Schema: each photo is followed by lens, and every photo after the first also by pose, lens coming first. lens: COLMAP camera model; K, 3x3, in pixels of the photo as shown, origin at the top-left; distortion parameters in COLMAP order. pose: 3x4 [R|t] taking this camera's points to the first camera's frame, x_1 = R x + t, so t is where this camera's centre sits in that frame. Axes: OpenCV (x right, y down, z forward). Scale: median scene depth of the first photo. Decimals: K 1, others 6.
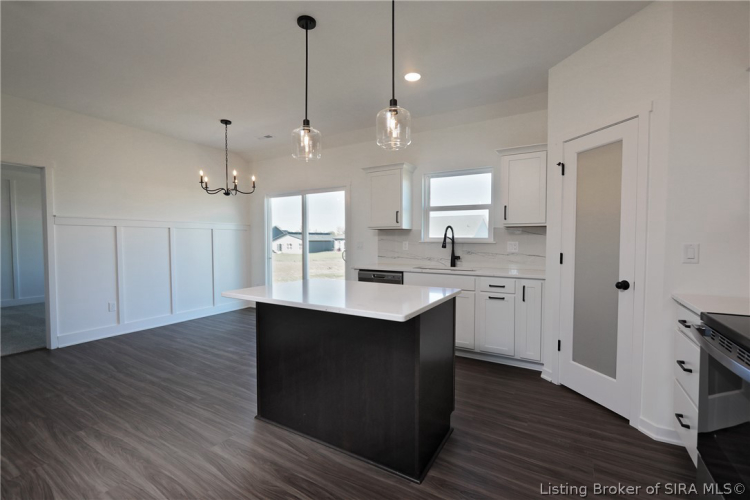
lens RADIAL K [[332.5, 0, 375.0], [0, 332.5, 250.0], [0, 0, 1]] dist [-0.004453, -0.000194]
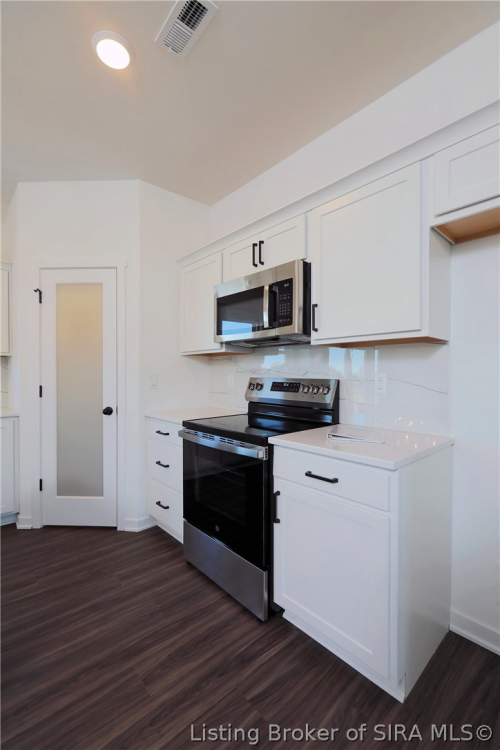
lens RADIAL K [[332.5, 0, 250.0], [0, 332.5, 375.0], [0, 0, 1]] dist [-0.004453, -0.000194]
pose [[0.287450, -0.004841, 0.957783, -0.184979], [0.031129, 0.999506, -0.004291, 0.002020], [-0.957290, 0.031048, 0.287459, 0.179222]]
